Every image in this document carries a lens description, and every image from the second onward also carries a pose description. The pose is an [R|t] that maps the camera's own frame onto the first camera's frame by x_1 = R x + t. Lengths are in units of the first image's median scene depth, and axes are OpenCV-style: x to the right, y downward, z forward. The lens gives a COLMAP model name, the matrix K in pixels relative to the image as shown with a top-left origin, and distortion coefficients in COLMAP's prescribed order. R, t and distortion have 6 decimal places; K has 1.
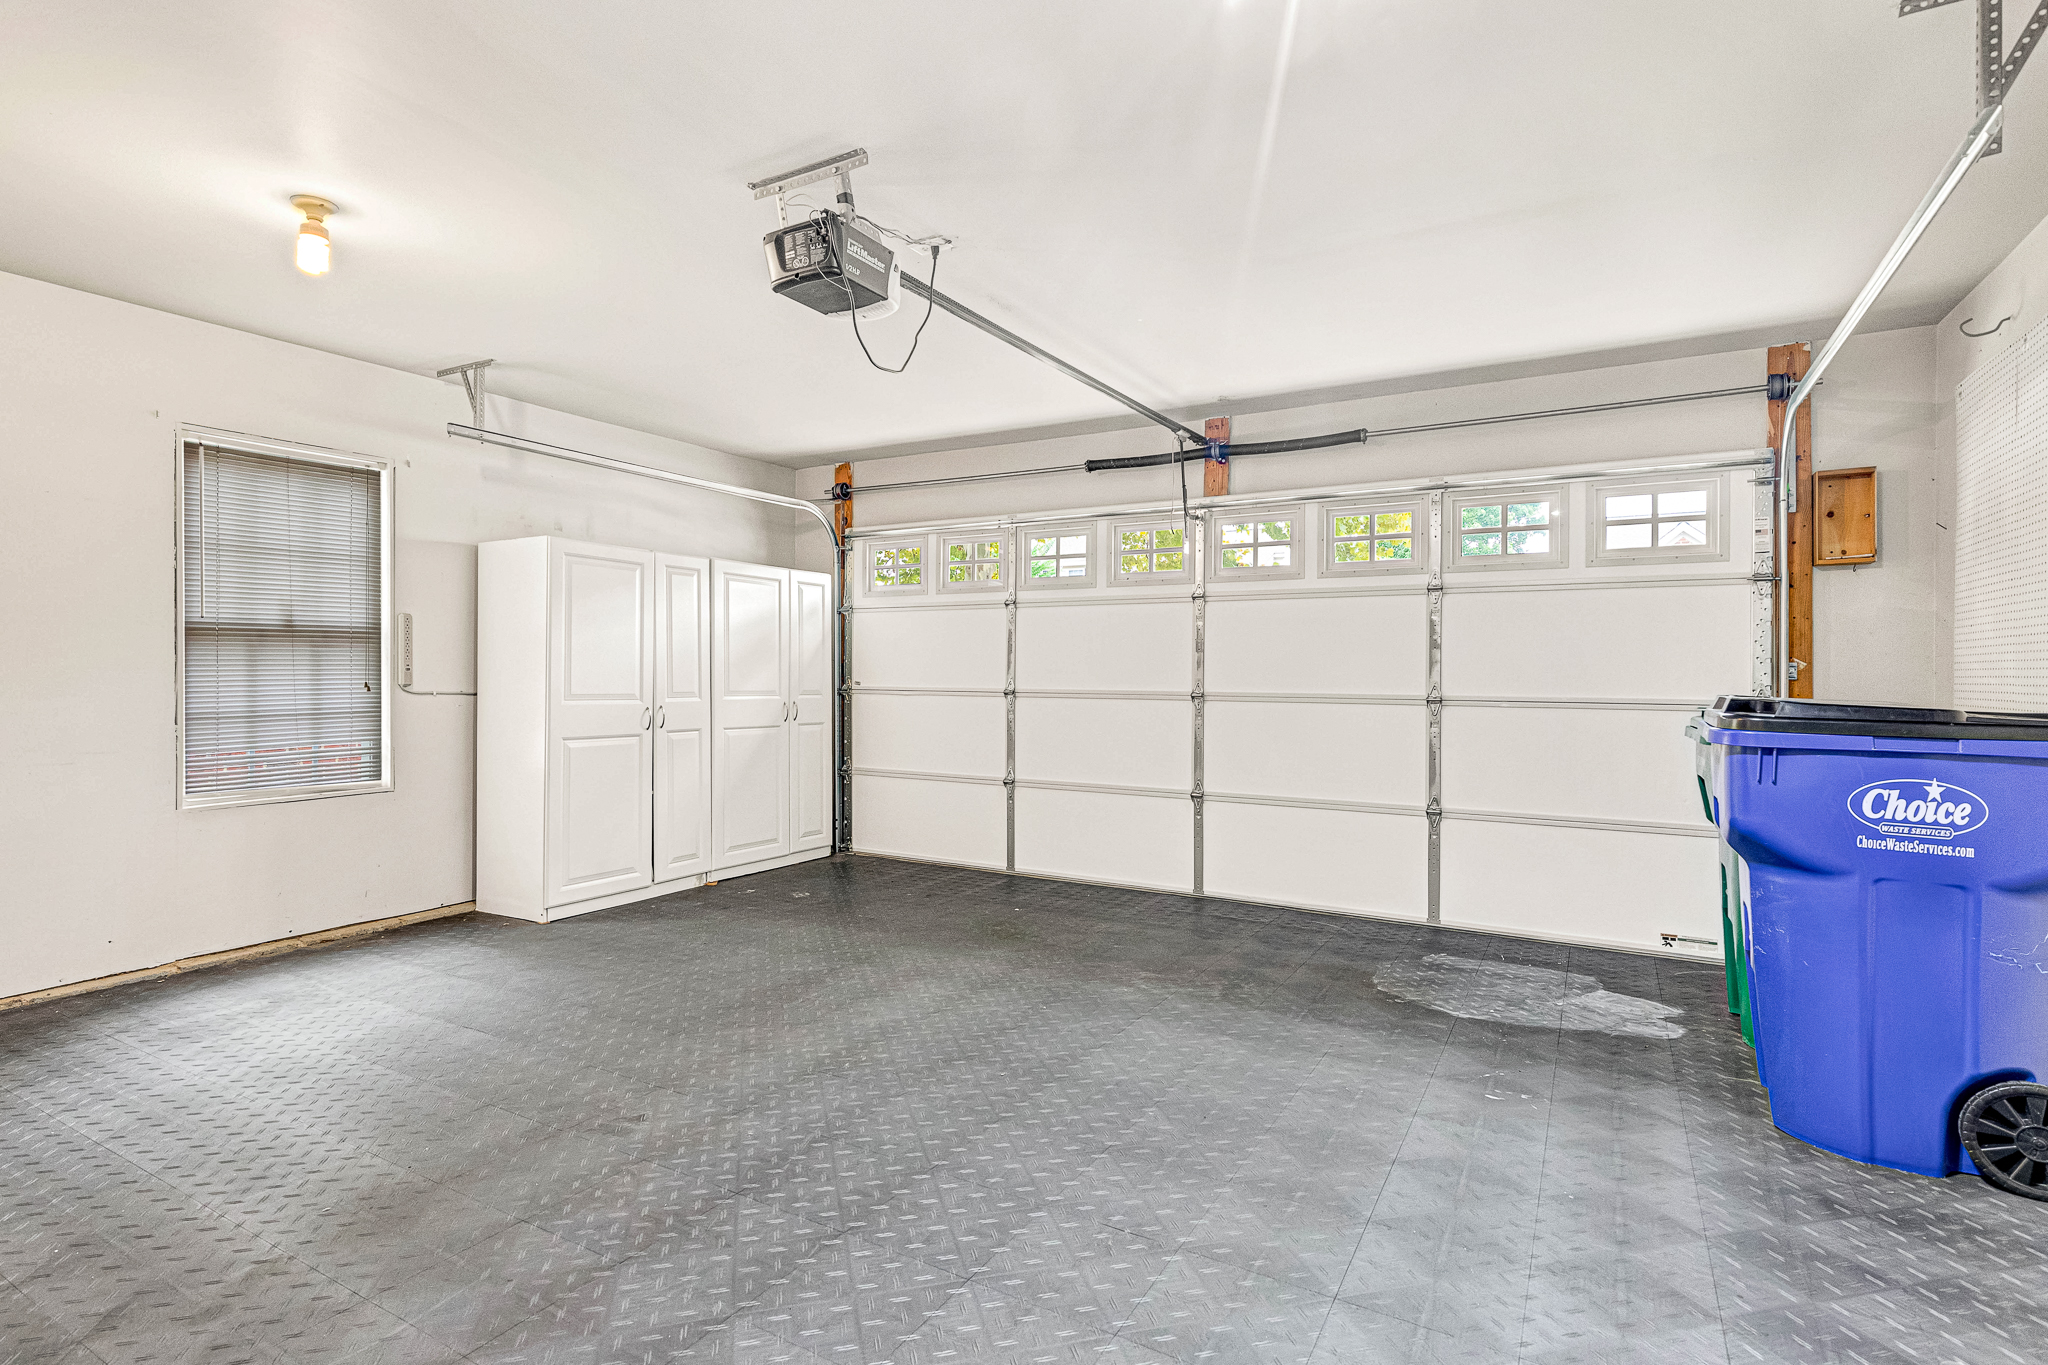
lens RADIAL K [[976.1, 0, 1026.8], [0, 976.1, 699.2], [0, 0, 1]] dist [0.012610, -0.000581]
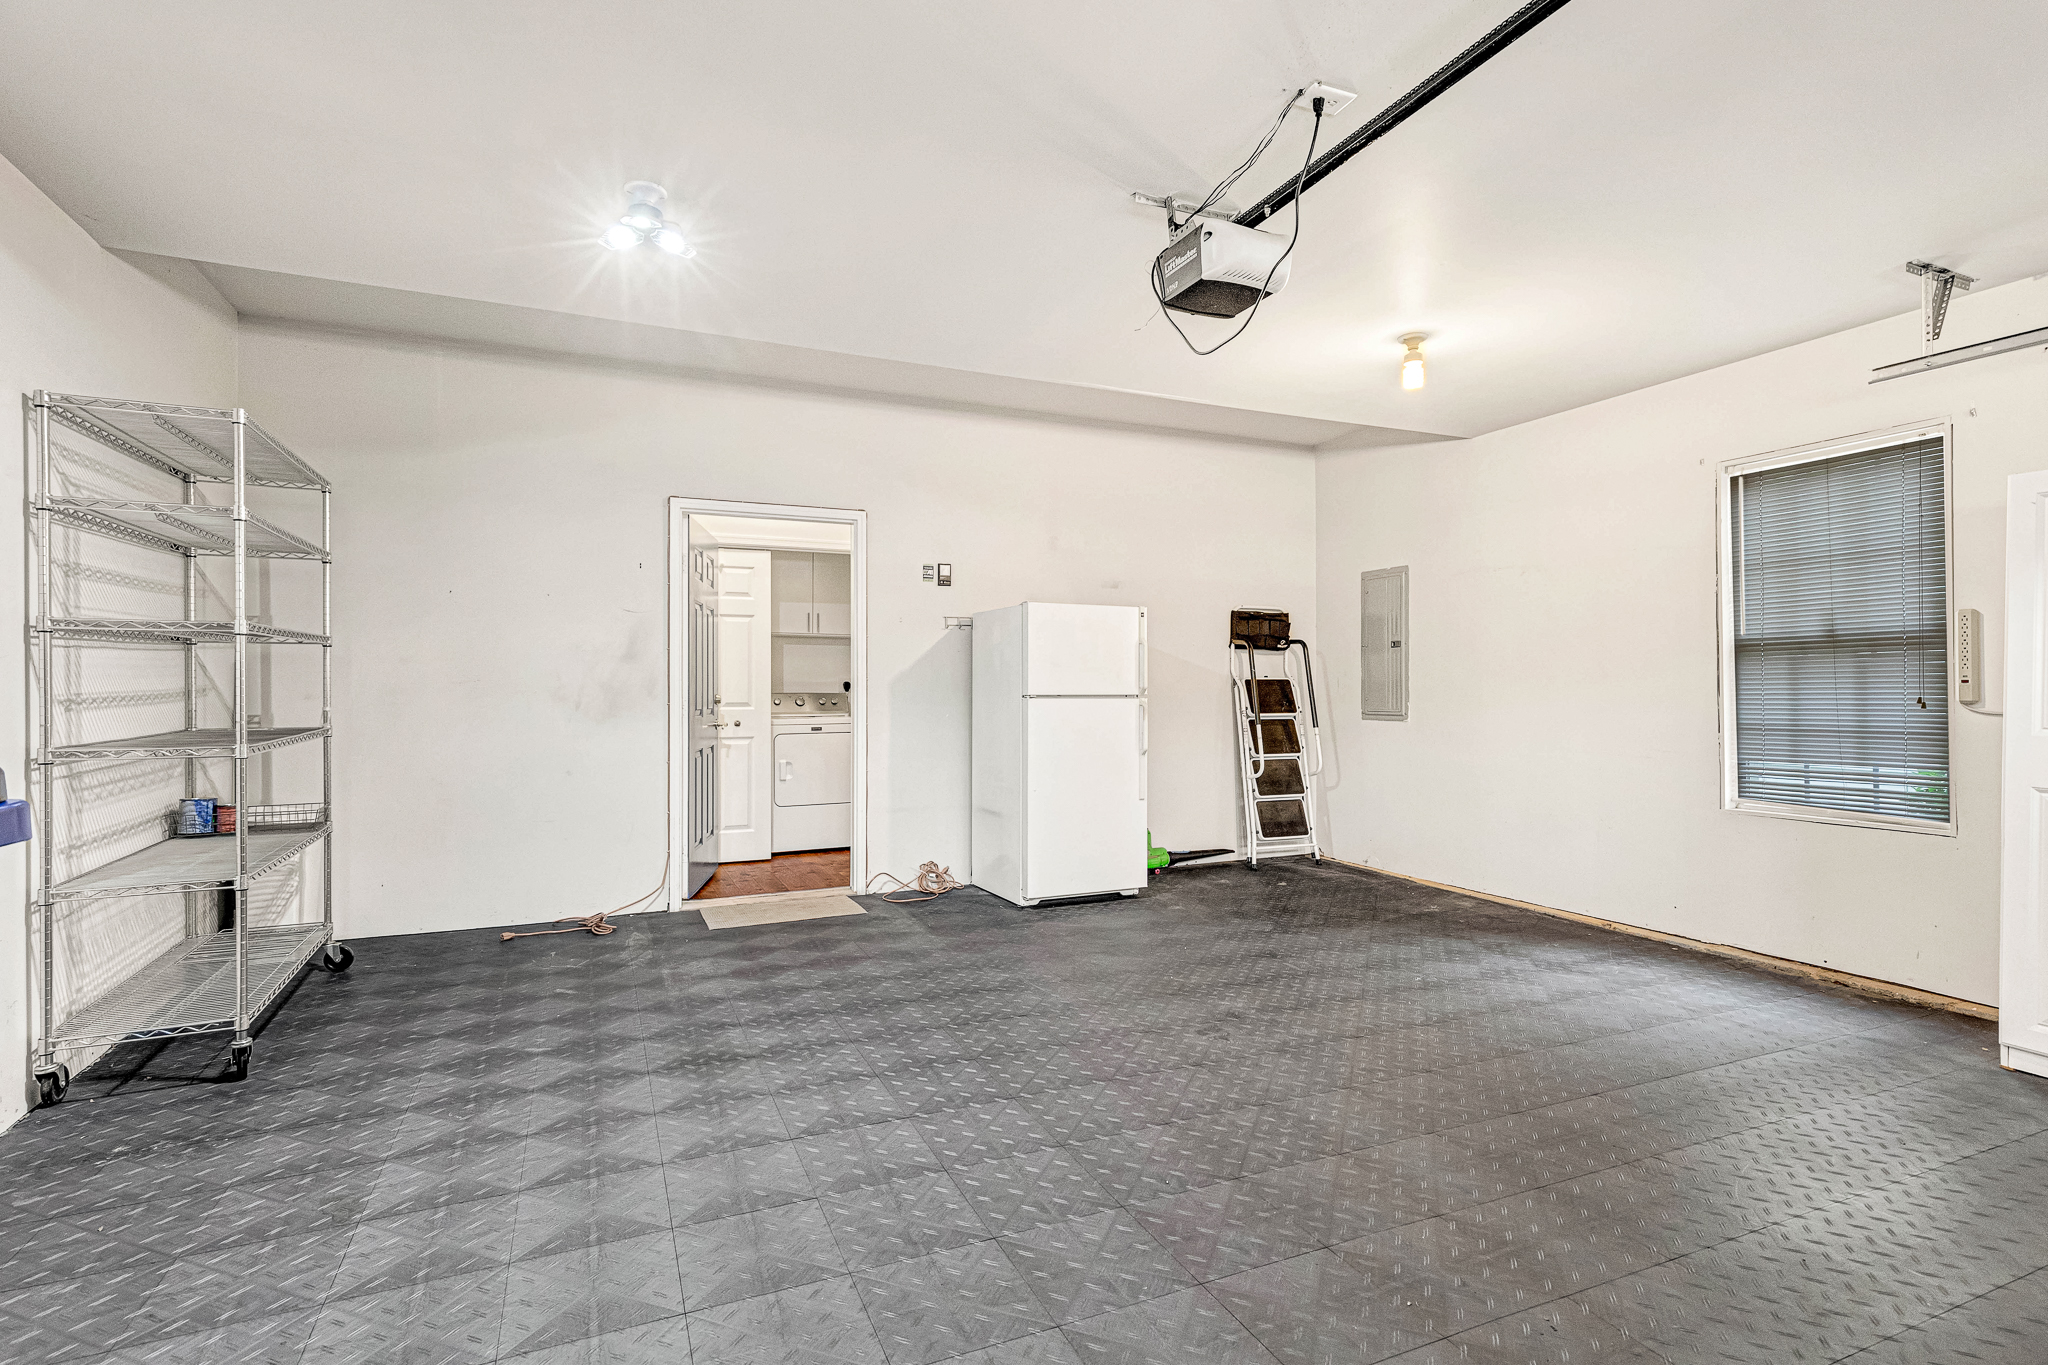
lens RADIAL K [[976.1, 0, 1026.8], [0, 976.1, 699.2], [0, 0, 1]] dist [0.012610, -0.000581]
pose [[-0.572061, 0.010738, -0.820141, 0.466140], [-0.022157, 0.999347, 0.028539, -0.024594], [0.819912, 0.034498, -0.571450, 0.922934]]
